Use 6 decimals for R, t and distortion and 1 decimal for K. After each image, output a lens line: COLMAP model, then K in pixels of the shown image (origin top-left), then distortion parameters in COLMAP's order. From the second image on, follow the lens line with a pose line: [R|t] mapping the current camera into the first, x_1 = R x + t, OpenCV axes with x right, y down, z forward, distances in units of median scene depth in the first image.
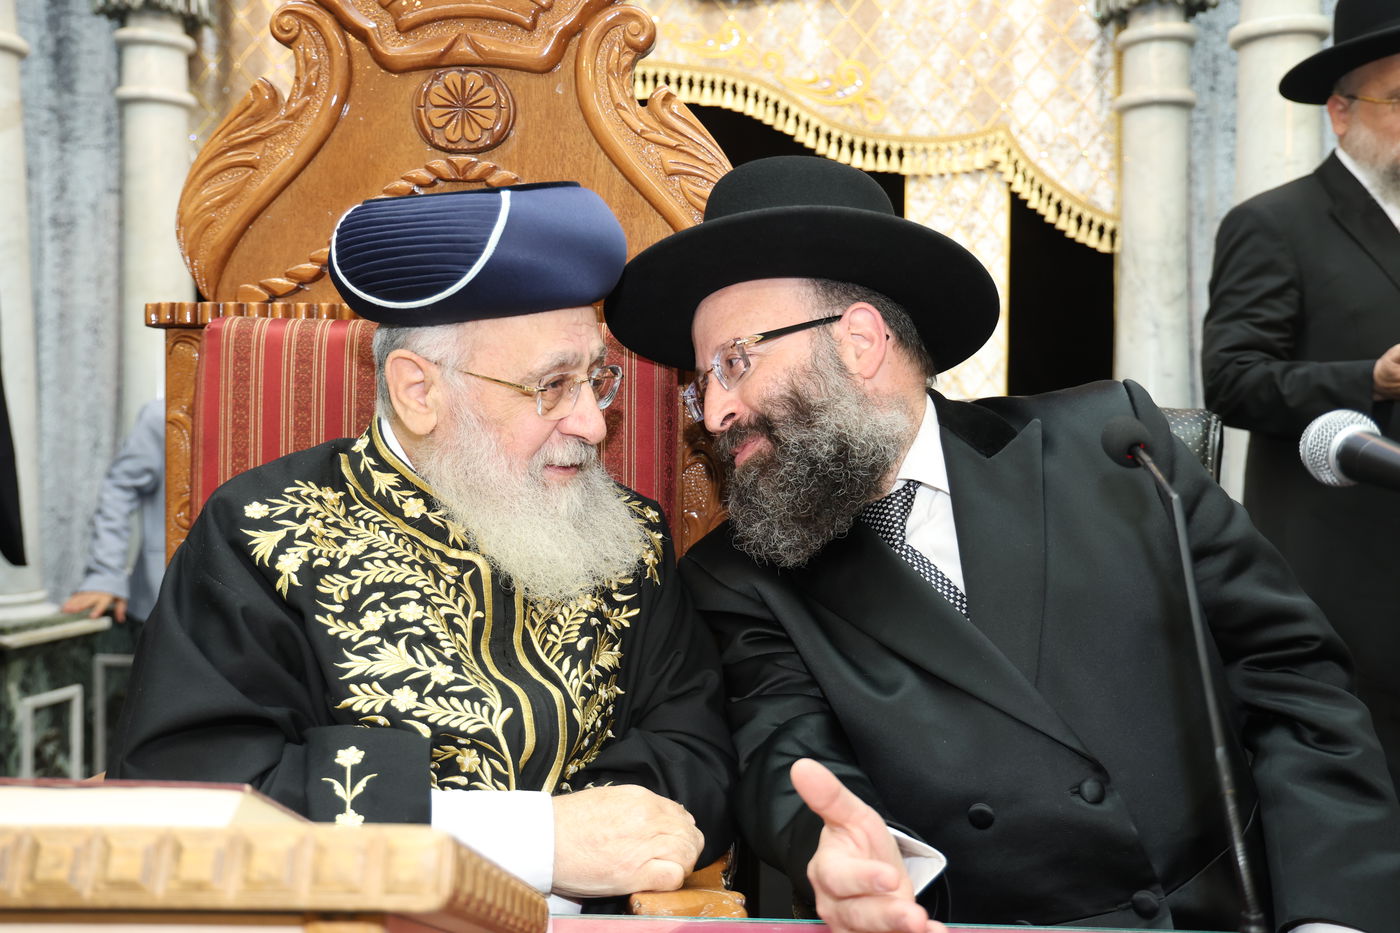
lens RADIAL K [[1498.3, 0, 704.6], [0, 1498.3, 459.0], [0, 0, 1]] dist [0.044449, 0.000000]
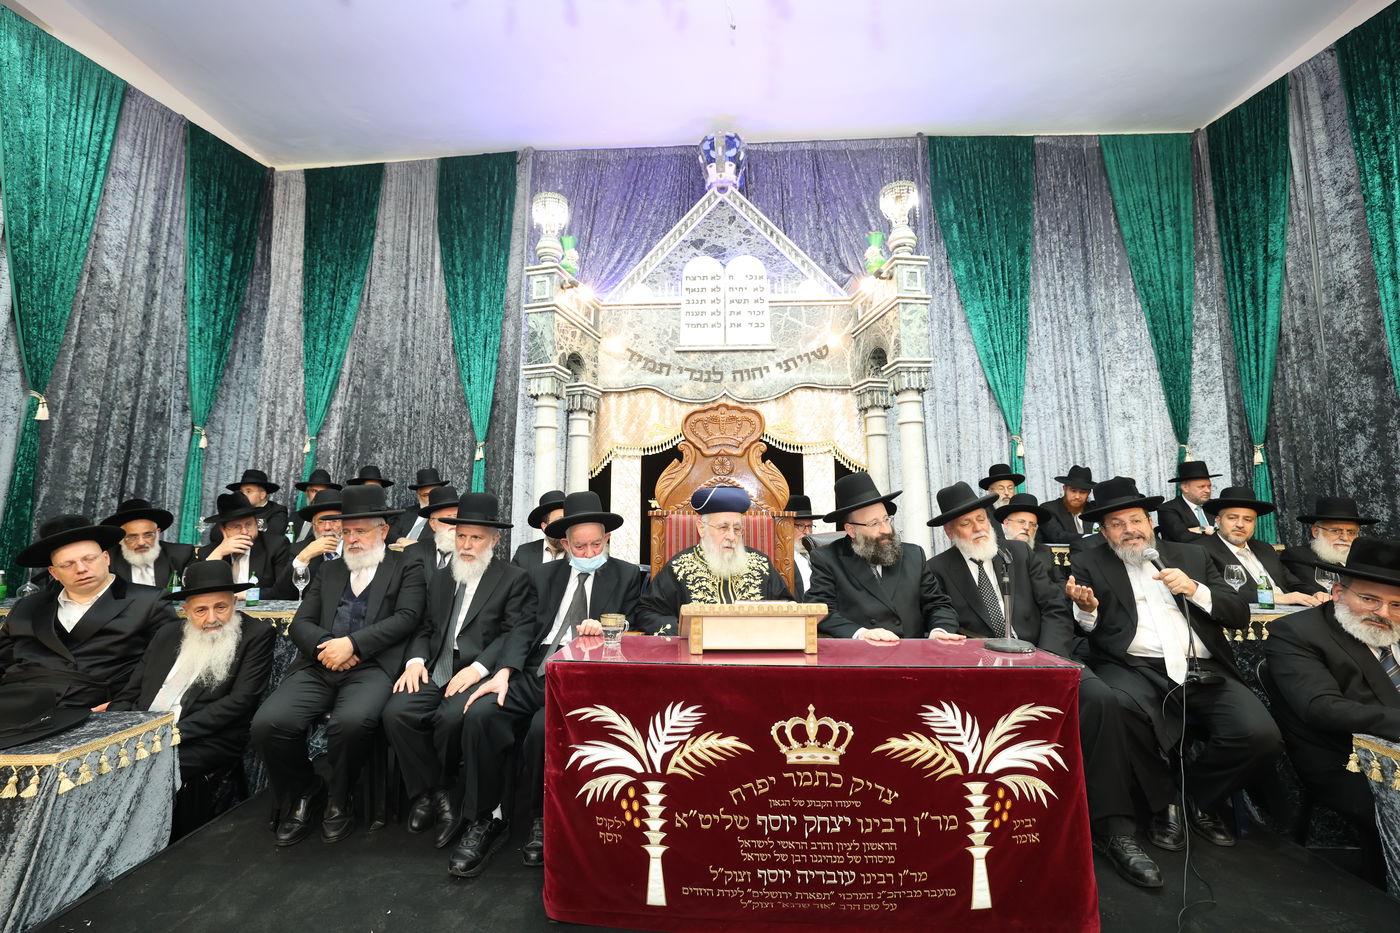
lens RADIAL K [[597.7, 0, 687.3], [0, 597.7, 458.2], [0, 0, 1]] dist [-0.039667, 0.012129]
pose [[0.999840, -0.008816, -0.015538, -0.234399], [0.006783, 0.991962, -0.126358, -0.035708], [0.016527, 0.126232, 0.991863, -0.721155]]
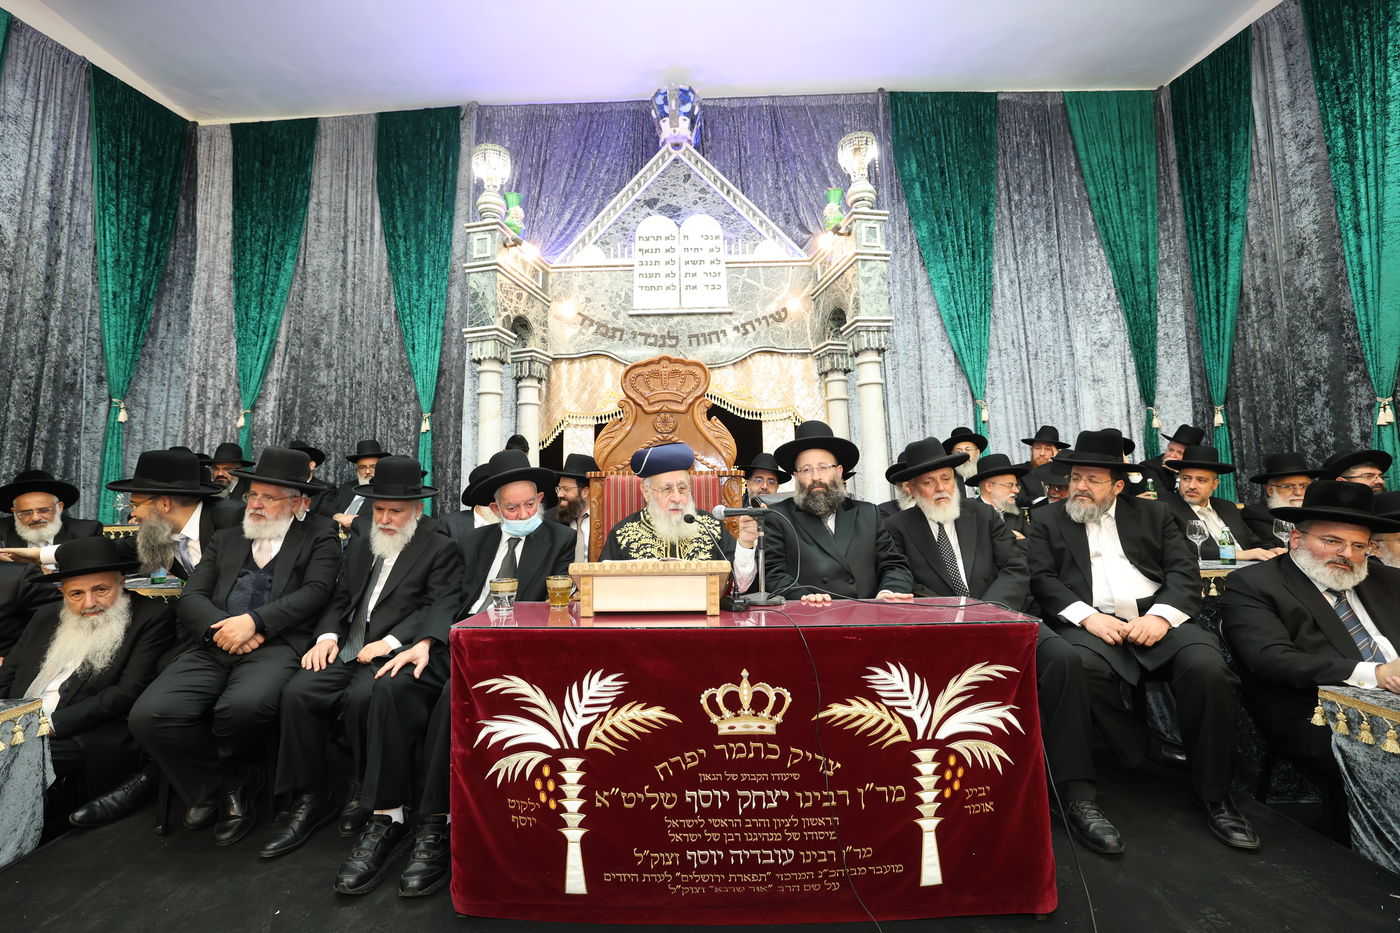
lens RADIAL K [[597.7, 0, 683.2], [0, 597.7, 455.5], [0, 0, 1]] dist [-0.039667, 0.012129]
pose [[0.999530, -0.021948, 0.021396, -0.147777], [0.023980, 0.994716, -0.099828, 0.018142], [-0.019092, 0.100295, 0.994775, -0.599669]]
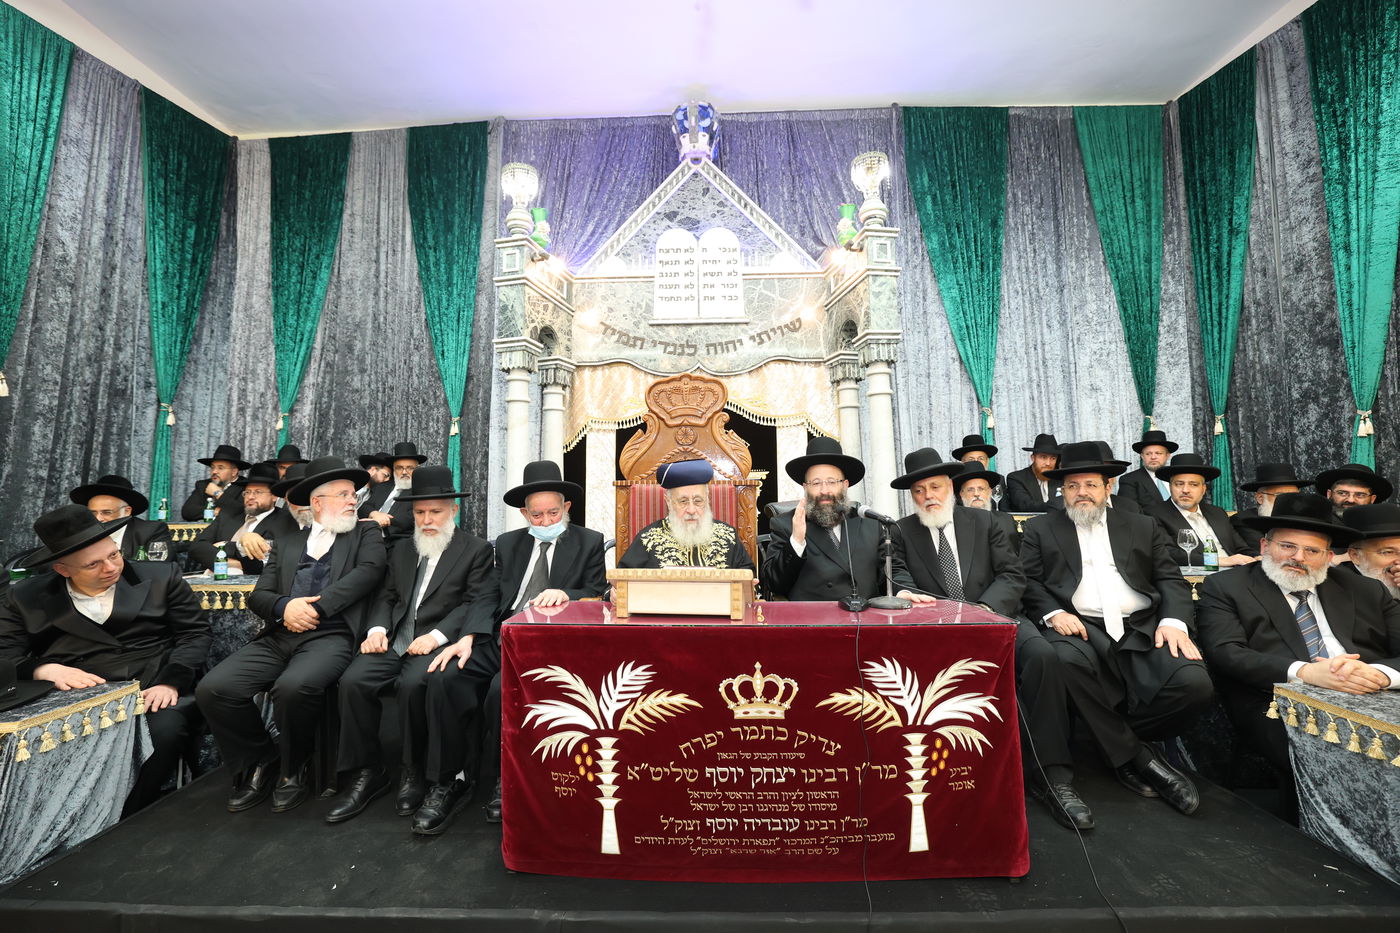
lens RADIAL K [[597.7, 0, 689.4], [0, 597.7, 457.2], [0, 0, 1]] dist [-0.039667, 0.012129]
pose [[0.999849, -0.015838, 0.007103, -0.163732], [0.016412, 0.995832, -0.089718, -0.012536], [-0.005652, 0.089821, 0.995942, -0.738952]]
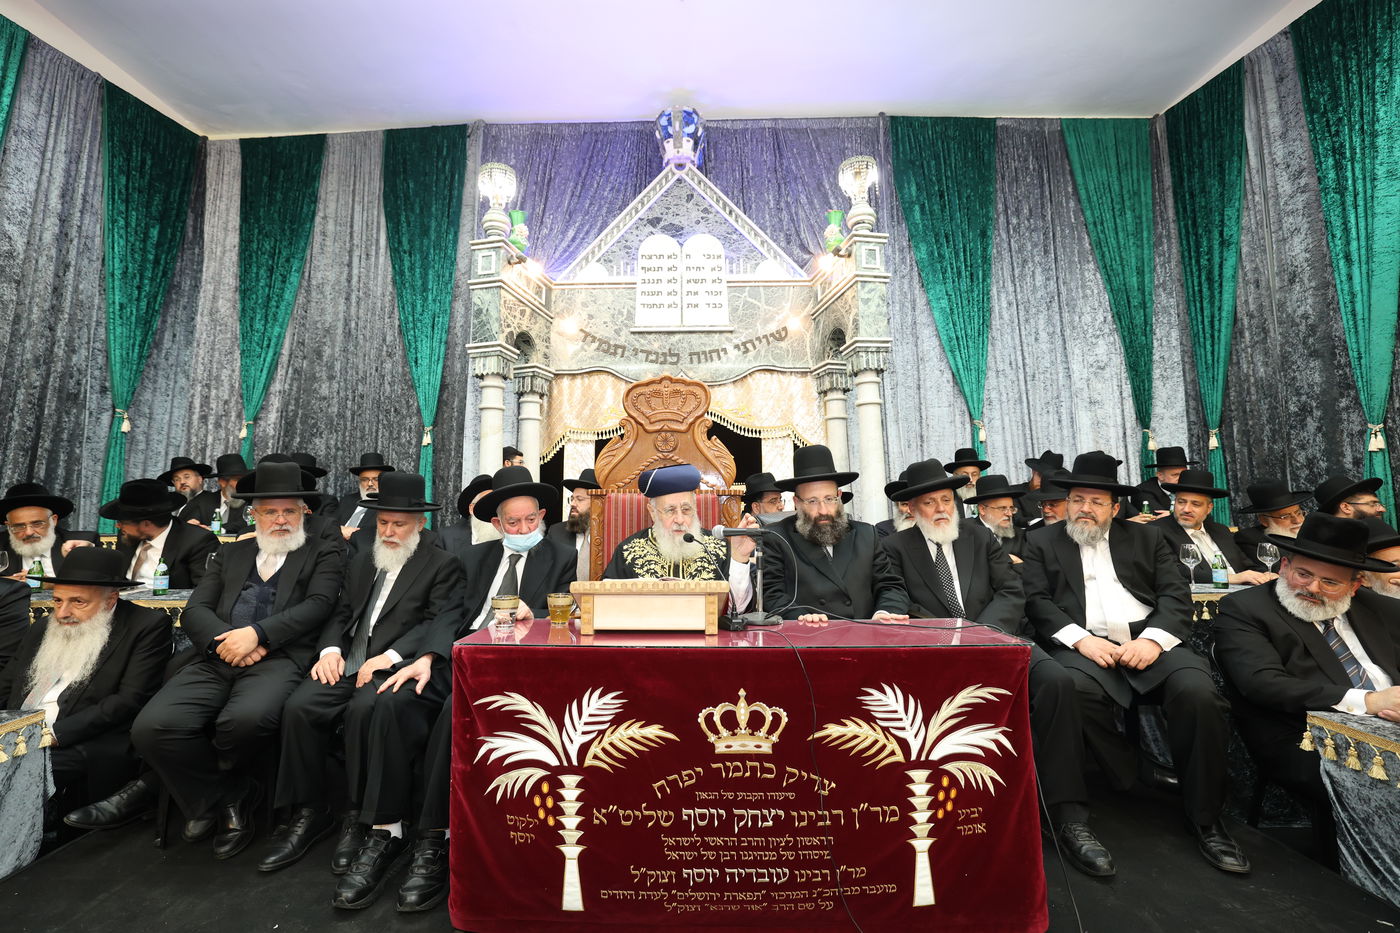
lens RADIAL K [[597.7, 0, 683.8], [0, 597.7, 459.3], [0, 0, 1]] dist [-0.039667, 0.012129]
pose [[0.999659, -0.009548, 0.024321, -0.151066], [0.012317, 0.993131, -0.116354, 0.006265], [-0.023043, 0.116614, 0.992910, -0.621556]]
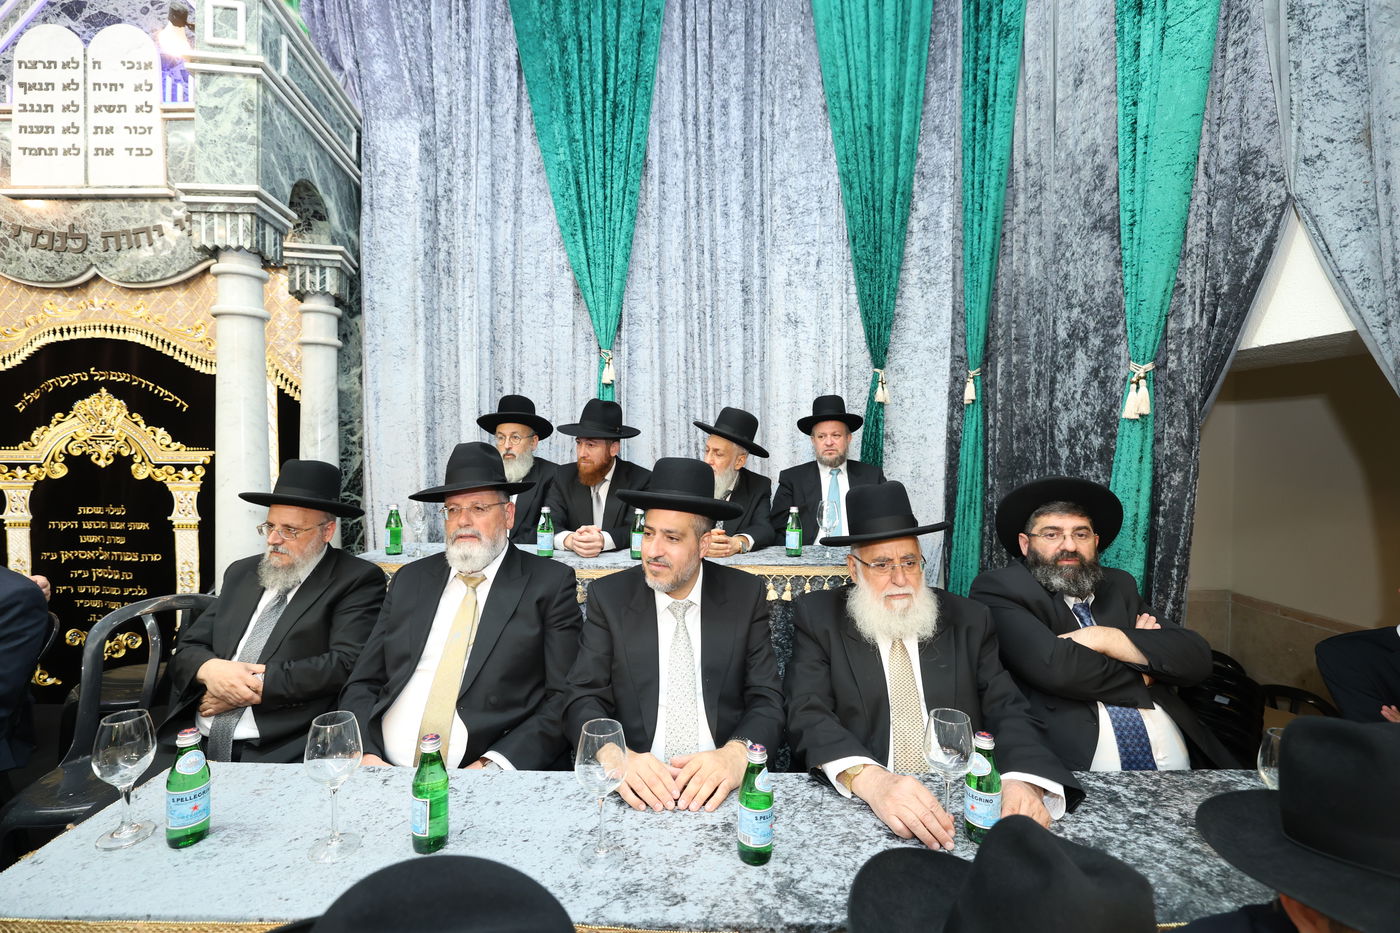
lens RADIAL K [[597.7, 0, 689.1], [0, 597.7, 462.0], [0, 0, 1]] dist [-0.039667, 0.012129]
pose [[0.999509, -0.000097, 0.031337, 1.677301], [0.000060, 0.999999, 0.001185, -0.177816], [-0.031337, -0.001183, 0.999508, 0.466895]]
